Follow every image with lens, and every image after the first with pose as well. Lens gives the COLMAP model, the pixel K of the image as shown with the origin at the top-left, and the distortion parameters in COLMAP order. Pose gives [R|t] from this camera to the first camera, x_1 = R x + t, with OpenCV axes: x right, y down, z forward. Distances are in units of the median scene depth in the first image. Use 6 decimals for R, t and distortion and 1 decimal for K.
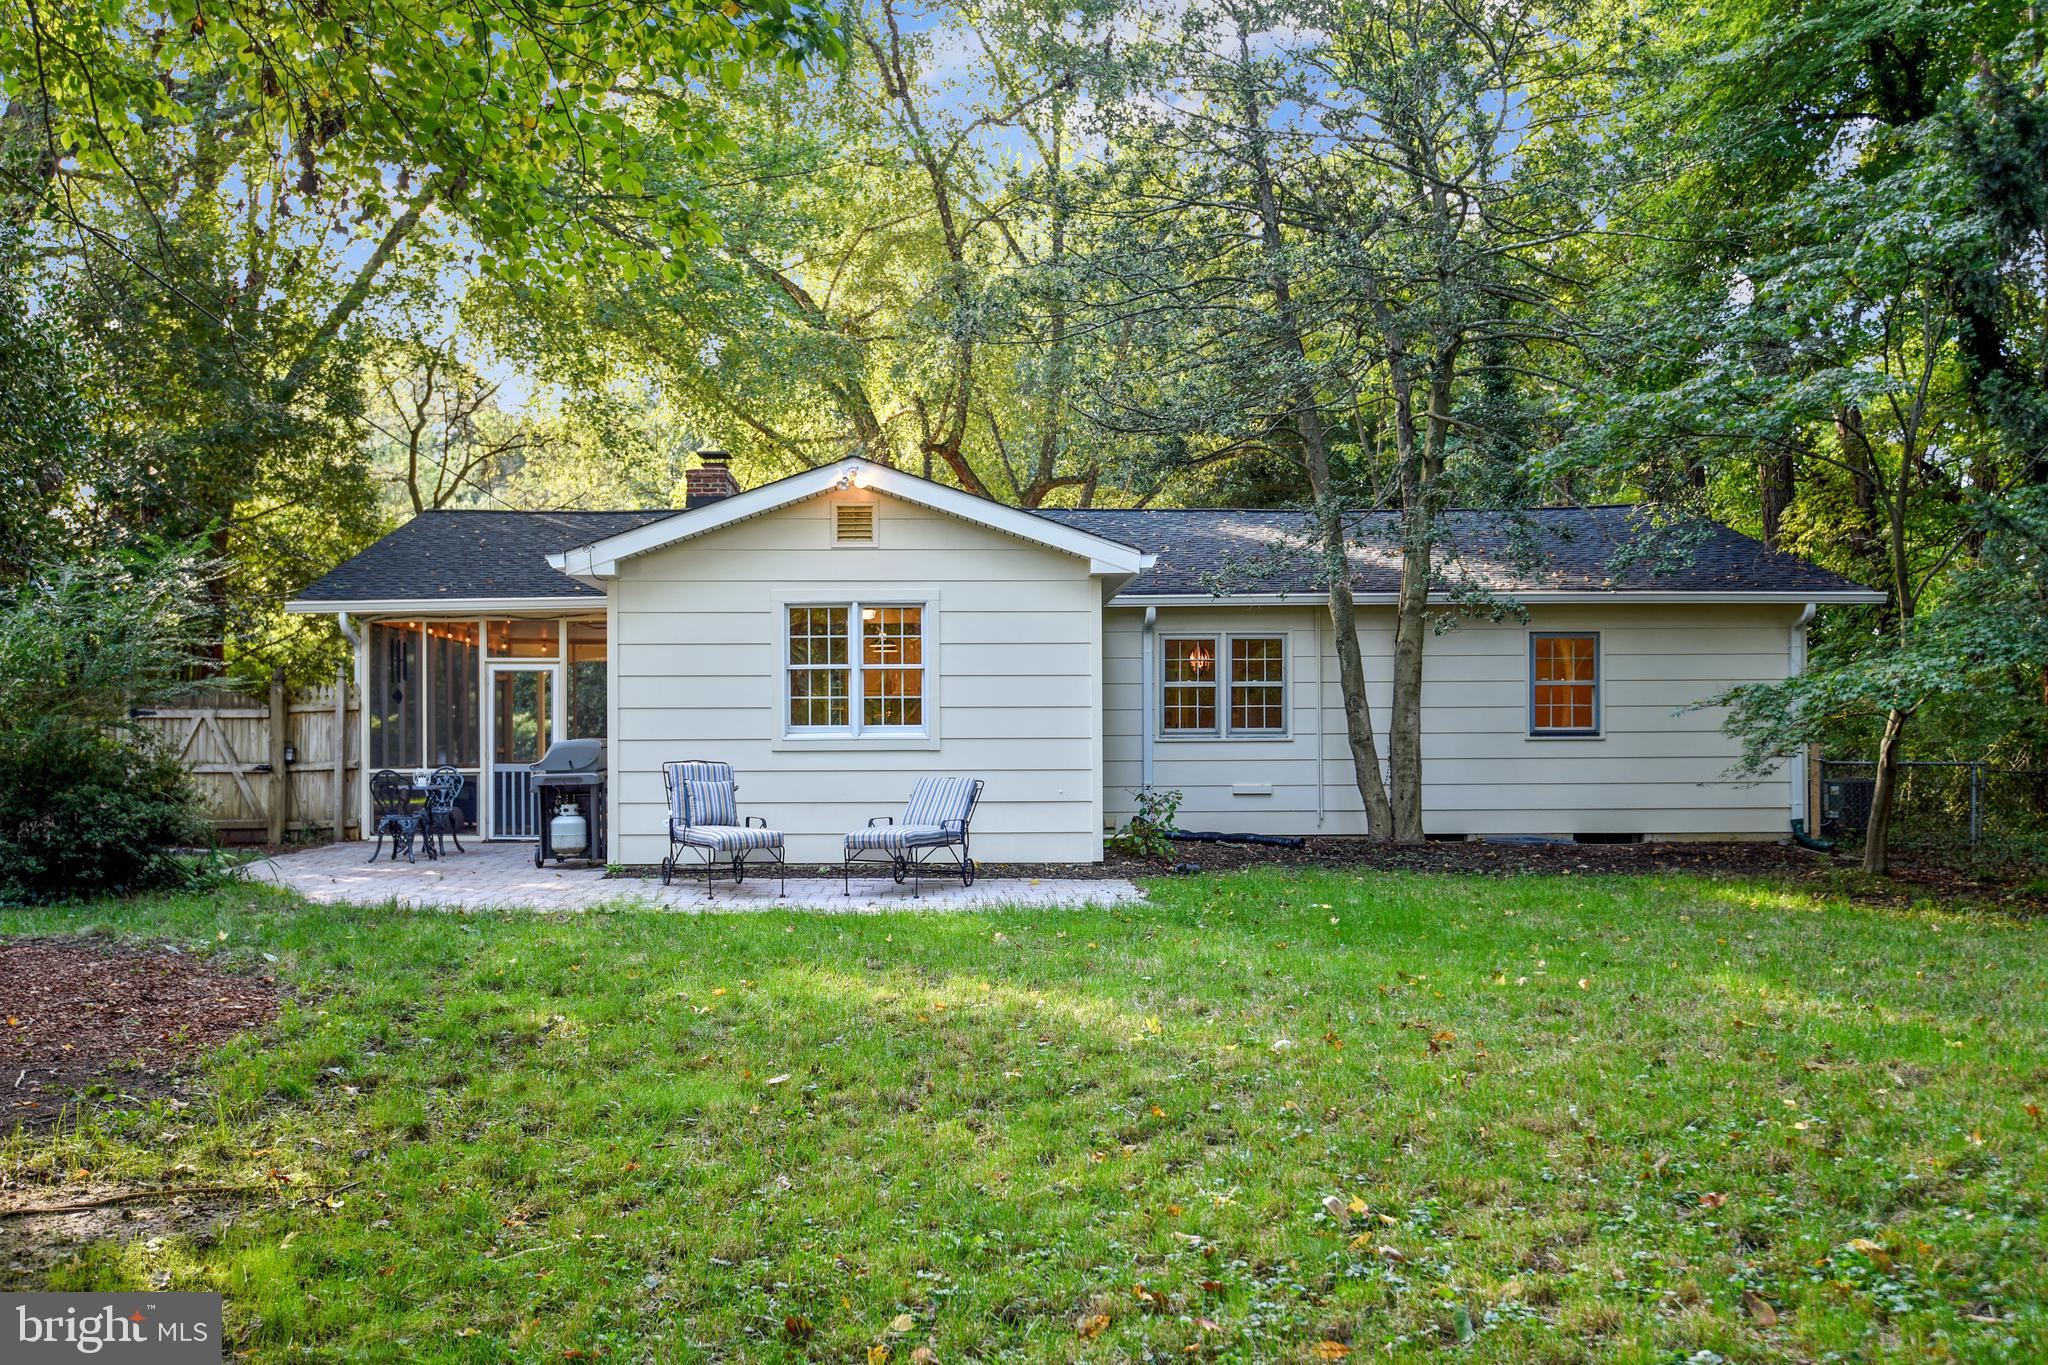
lens RADIAL K [[1835.7, 0, 1021.6], [0, 1835.7, 685.4], [0, 0, 1]] dist [-0.012988, -0.004952]
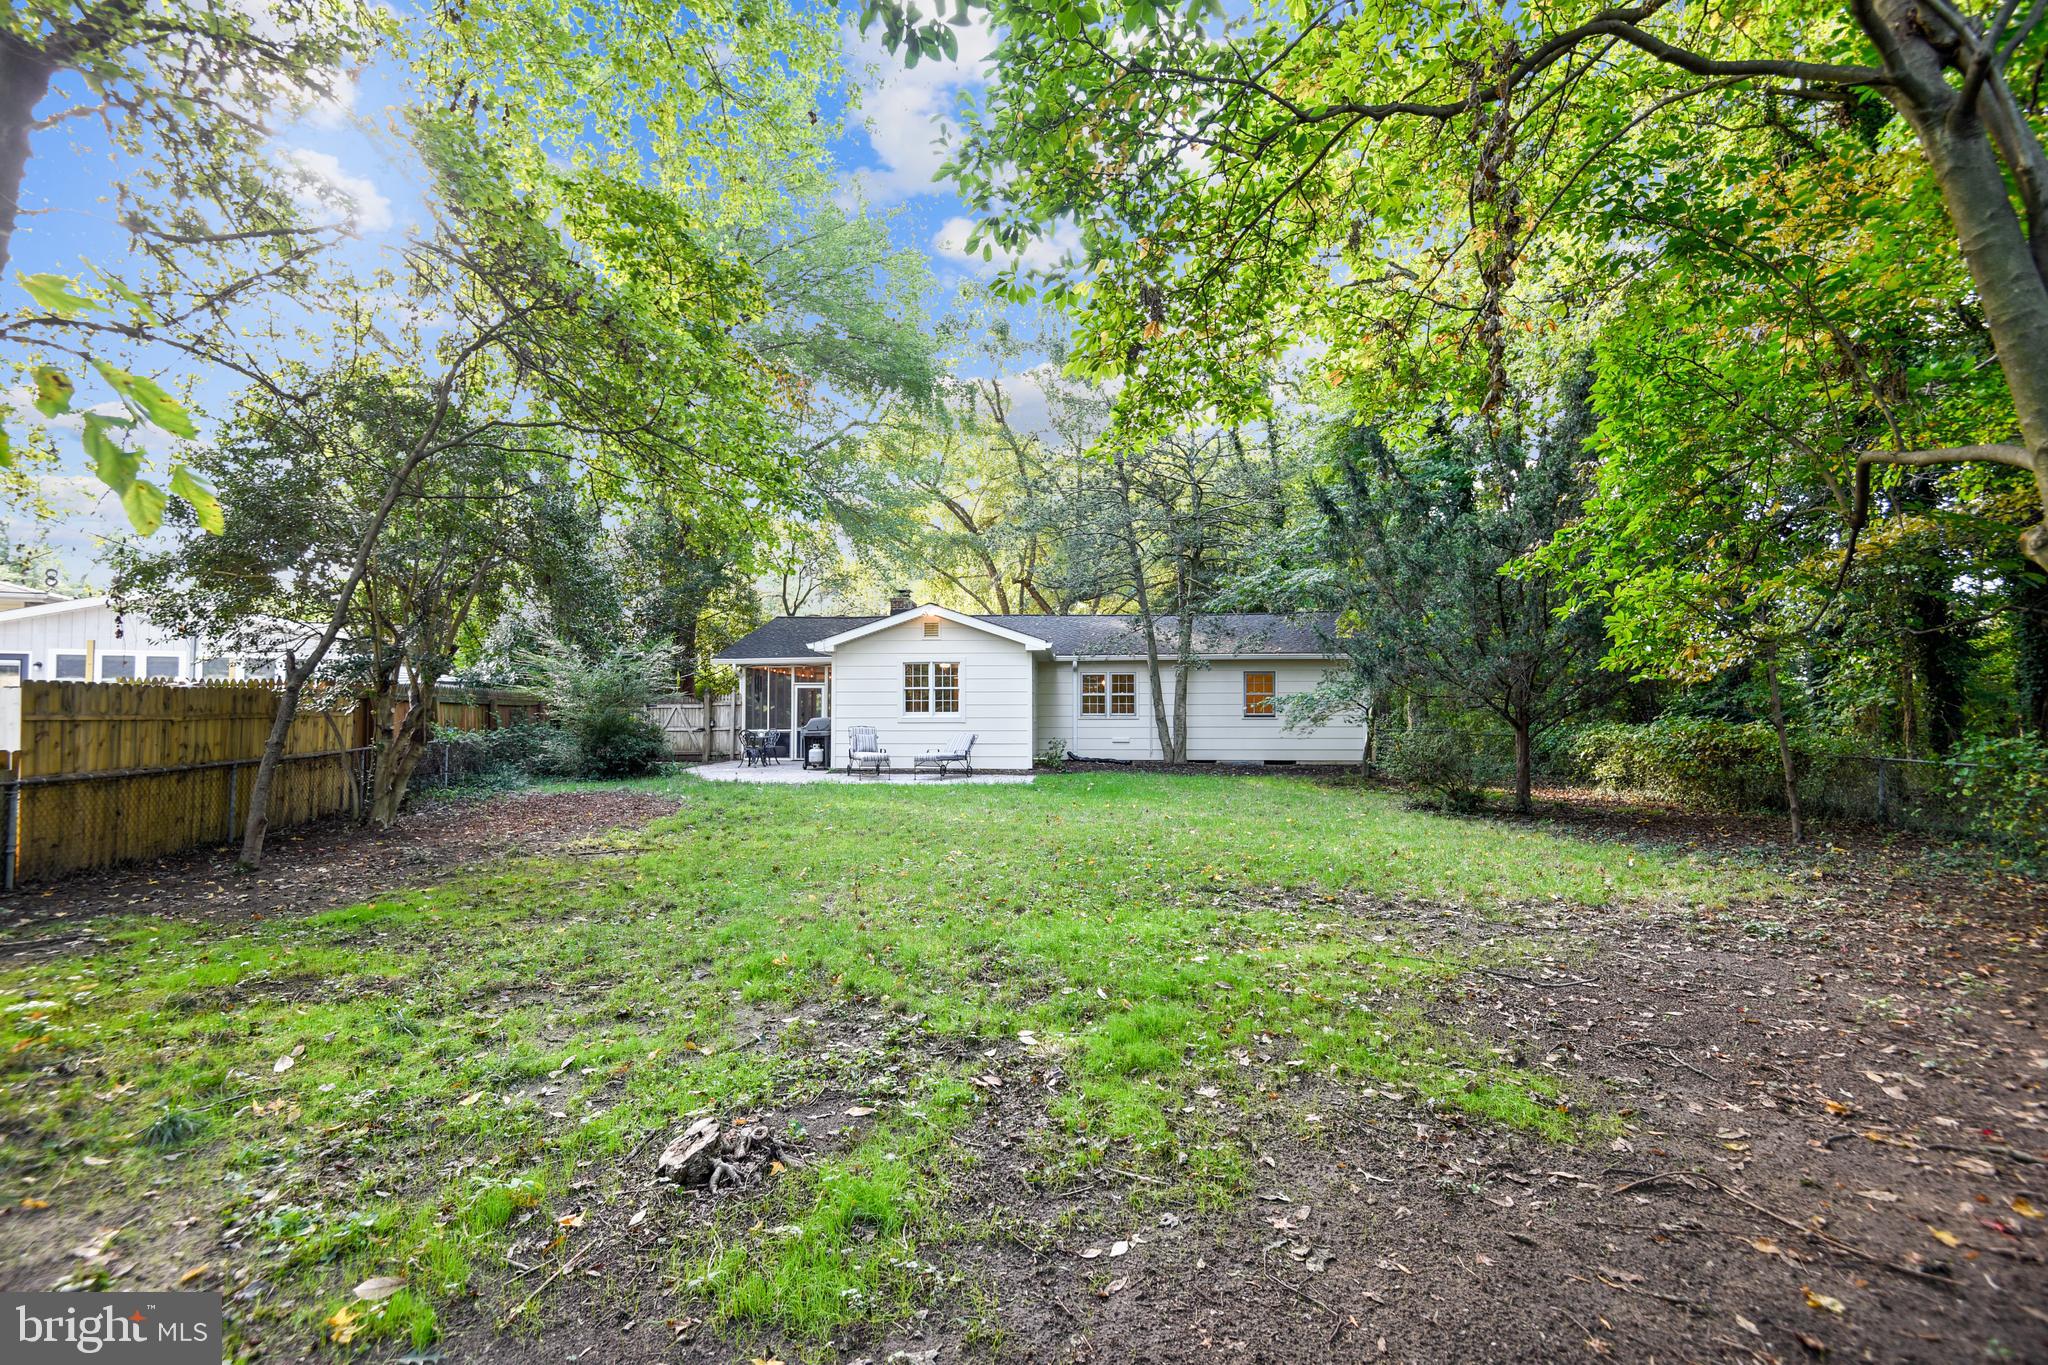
lens RADIAL K [[924.2, 0, 1028.8], [0, 924.2, 681.4], [0, 0, 1]] dist [0.001595, 0.000029]
pose [[0.996984, 0.000391, -0.077602, 0.109164], [-0.001102, 0.999958, -0.009110, -0.006648], [0.077595, 0.009168, 0.996943, -0.174951]]
